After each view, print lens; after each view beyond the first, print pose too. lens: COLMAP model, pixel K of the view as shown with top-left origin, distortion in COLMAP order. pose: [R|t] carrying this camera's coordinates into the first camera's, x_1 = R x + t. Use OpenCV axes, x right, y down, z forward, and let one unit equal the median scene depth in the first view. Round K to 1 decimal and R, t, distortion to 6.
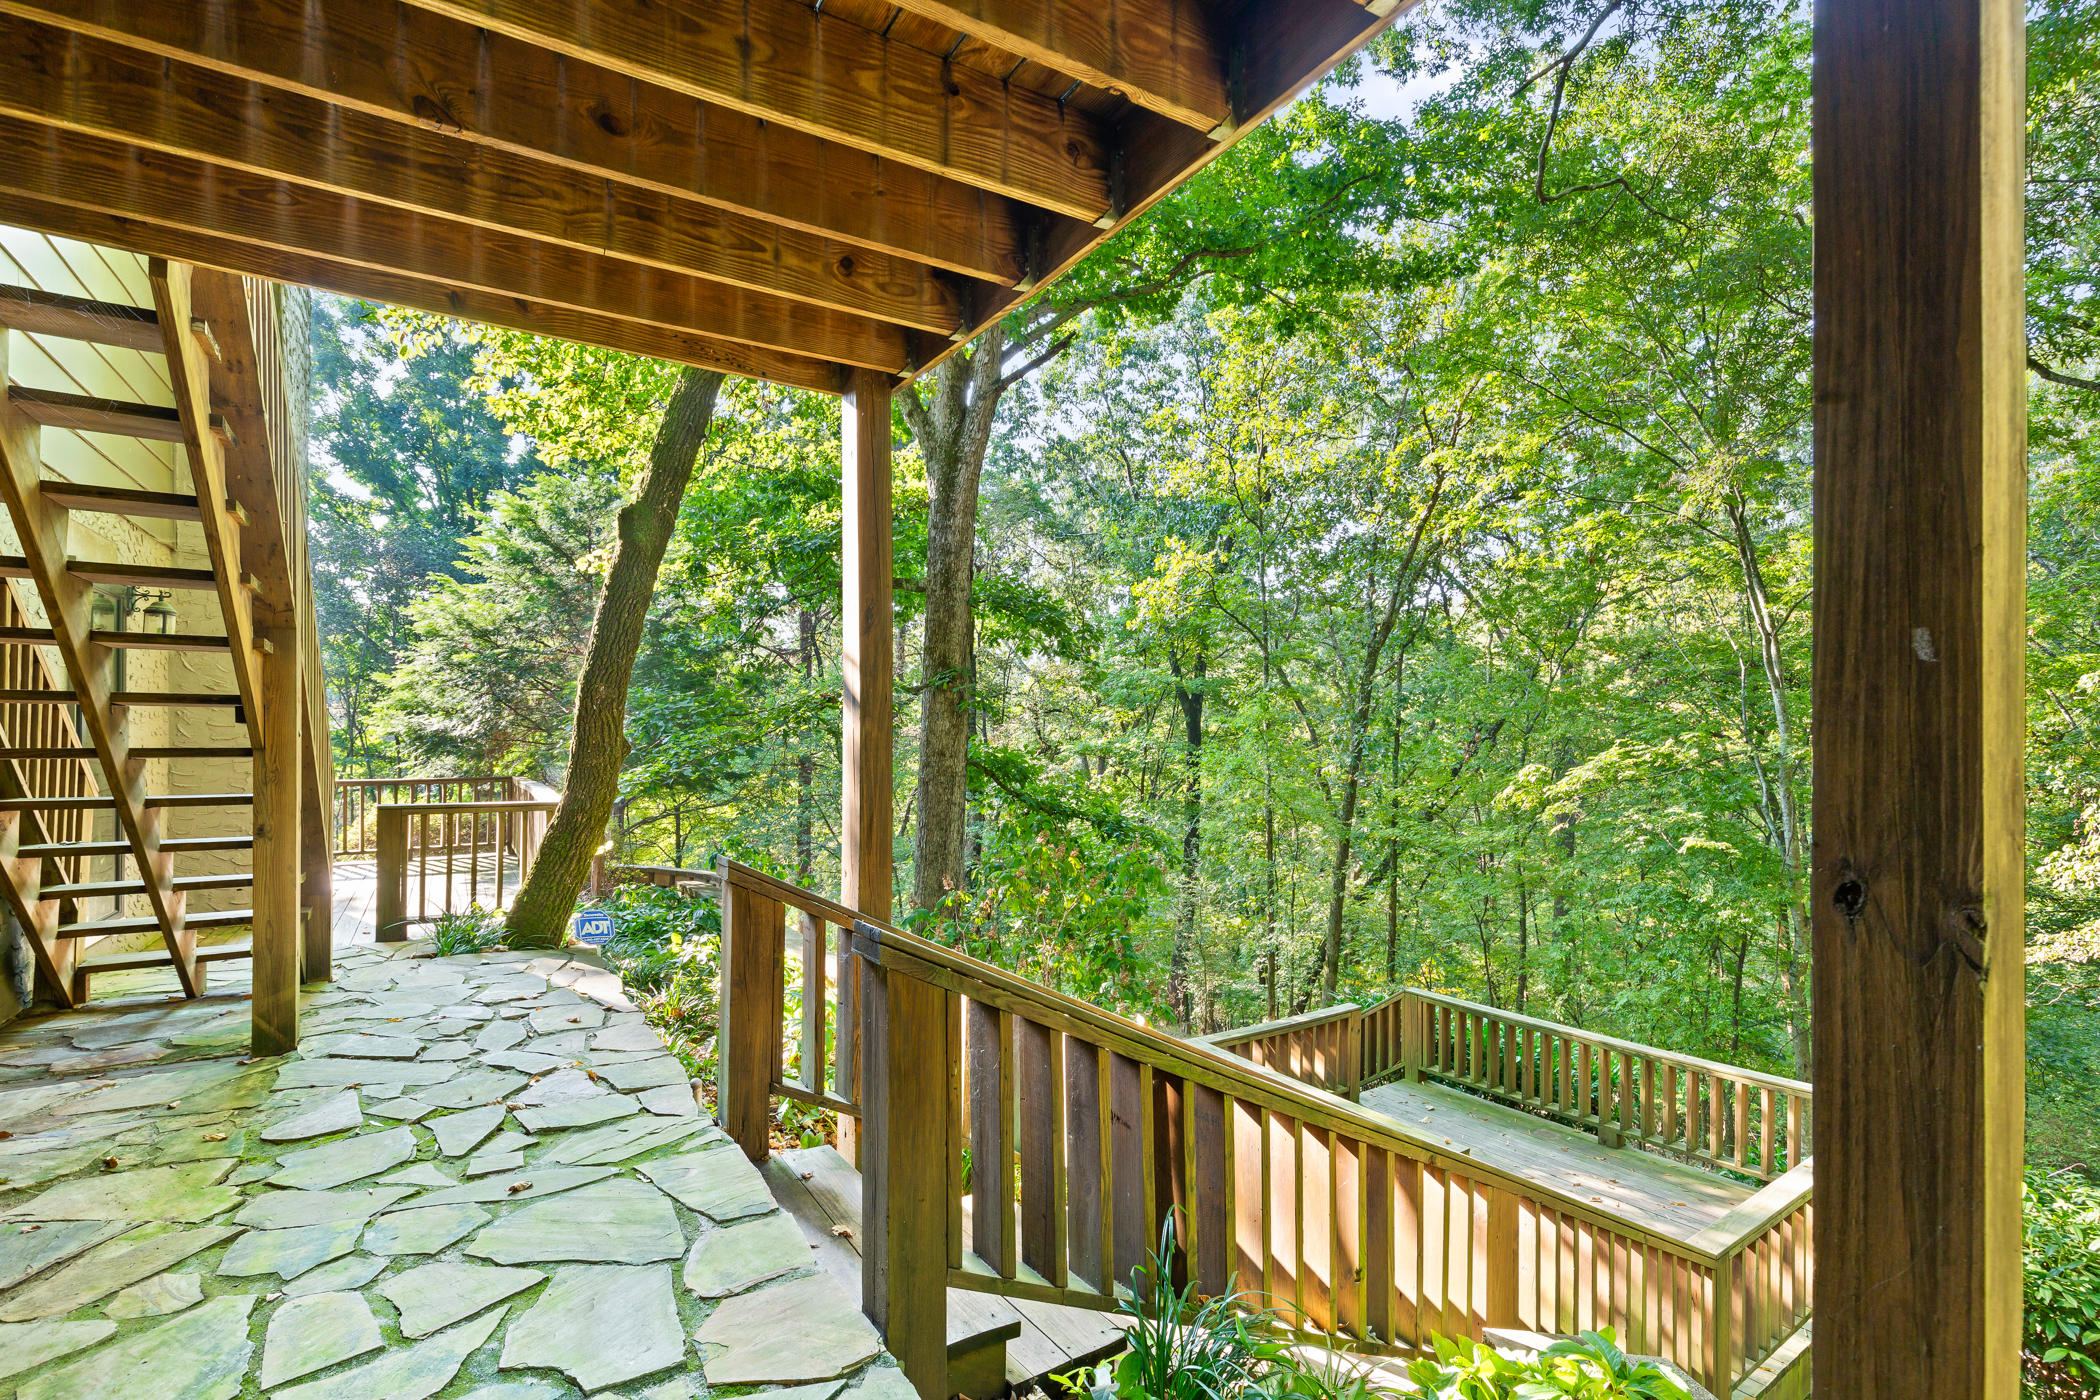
lens RADIAL K [[966.0, 0, 1052.2], [0, 966.0, 744.5], [0, 0, 1]] dist [0.000660, -0.001080]
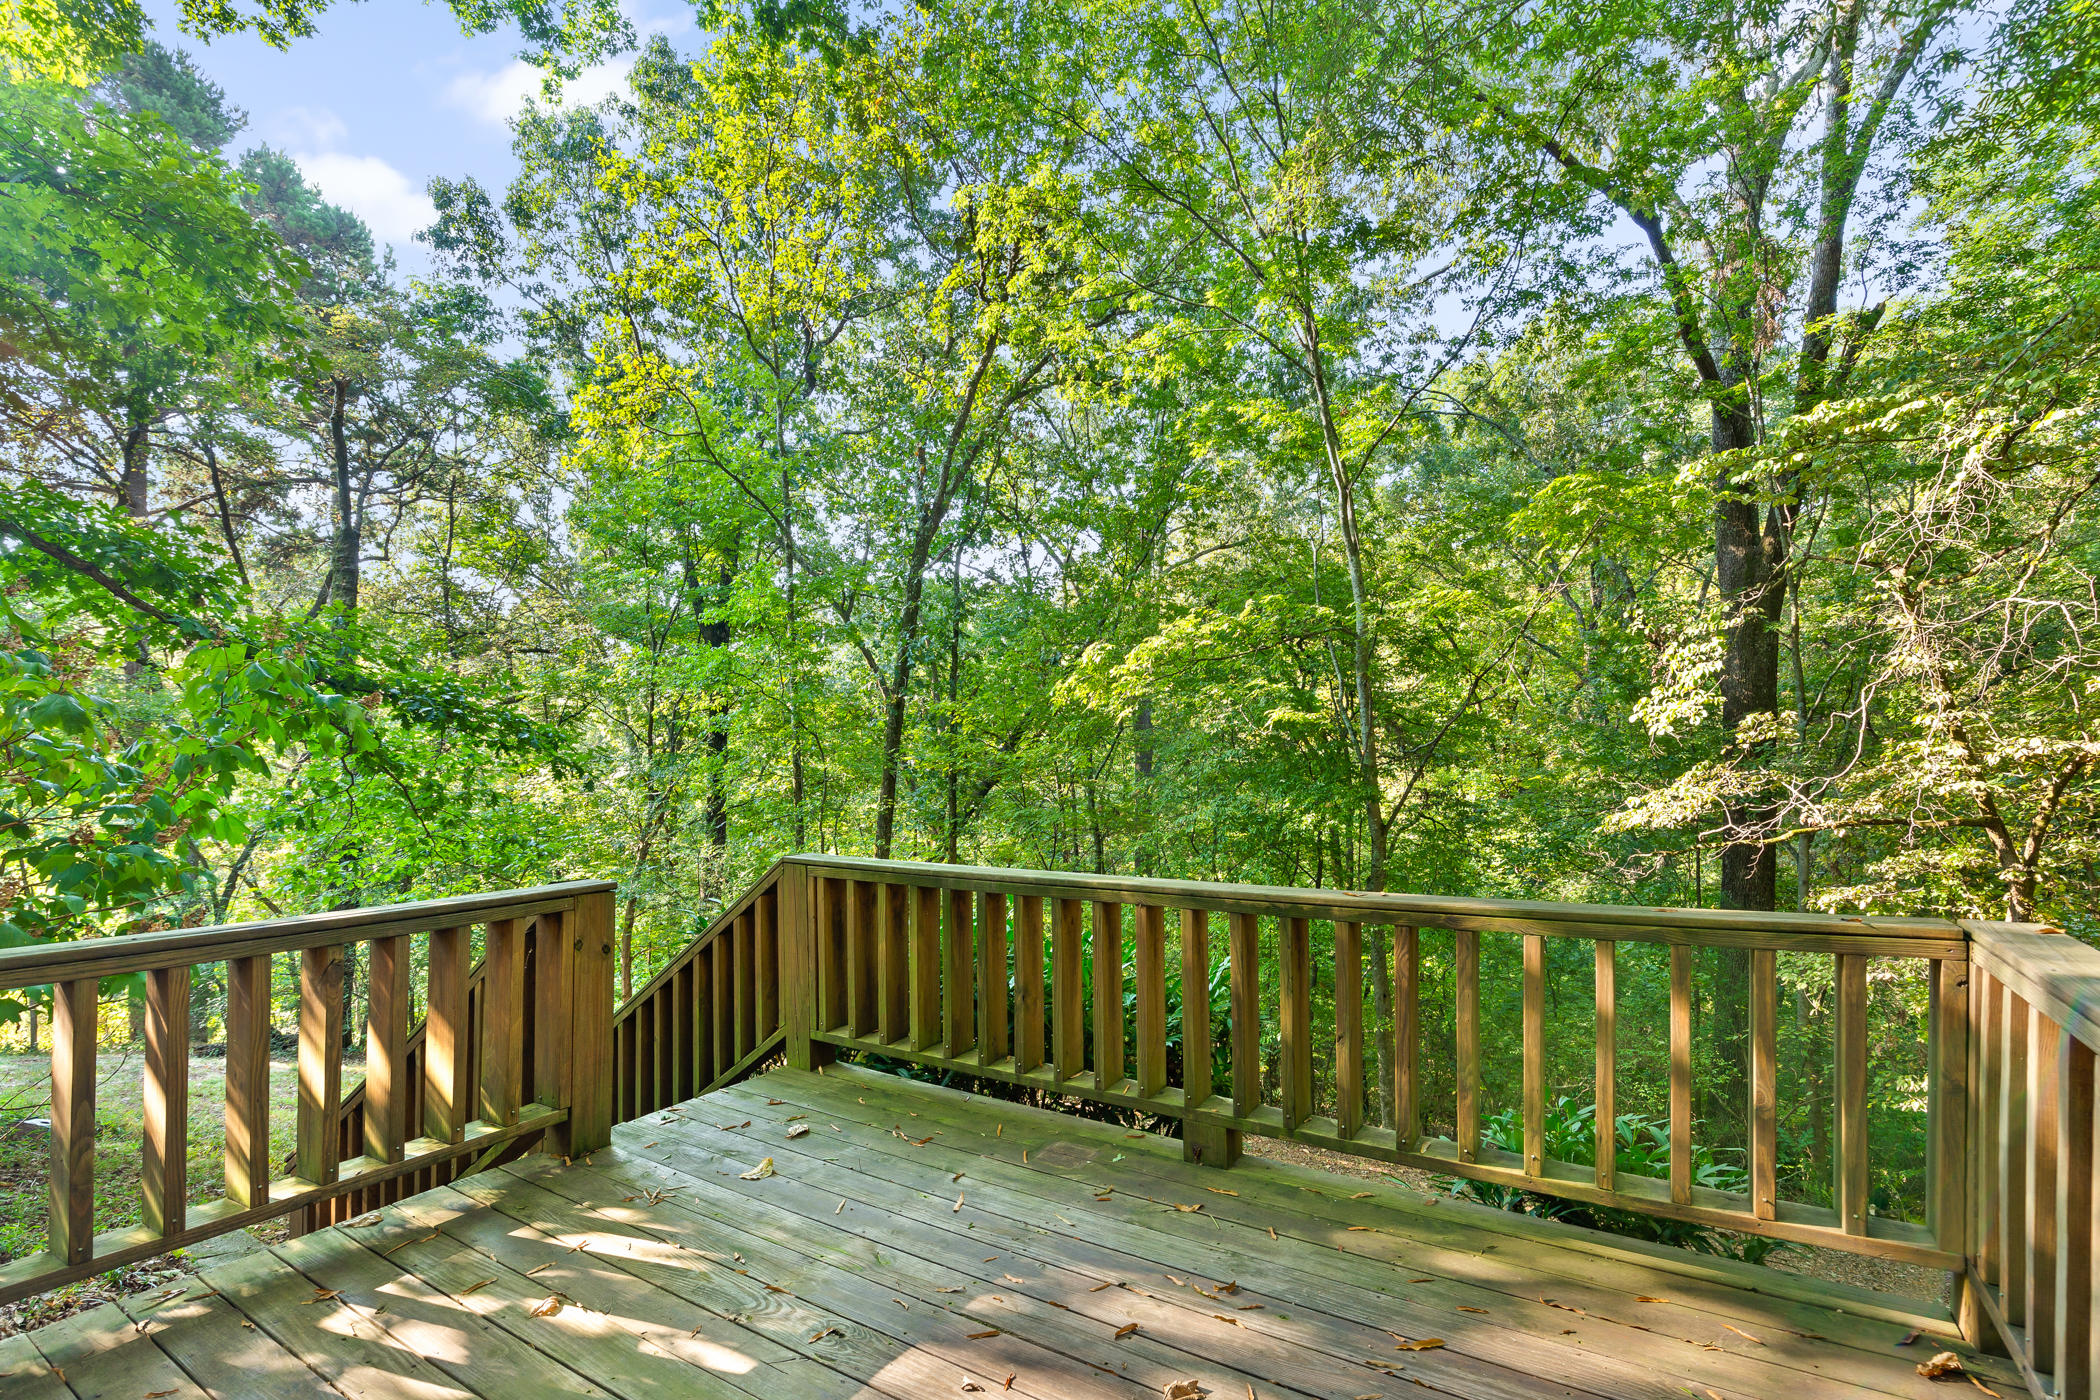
lens RADIAL K [[966.0, 0, 1052.2], [0, 966.0, 744.5], [0, 0, 1]] dist [0.000660, -0.001080]
pose [[0.924687, -0.009607, 0.380607, 0.313416], [0.016451, 0.999756, -0.014734, 0.212434], [-0.380372, 0.019886, 0.924620, 0.557385]]
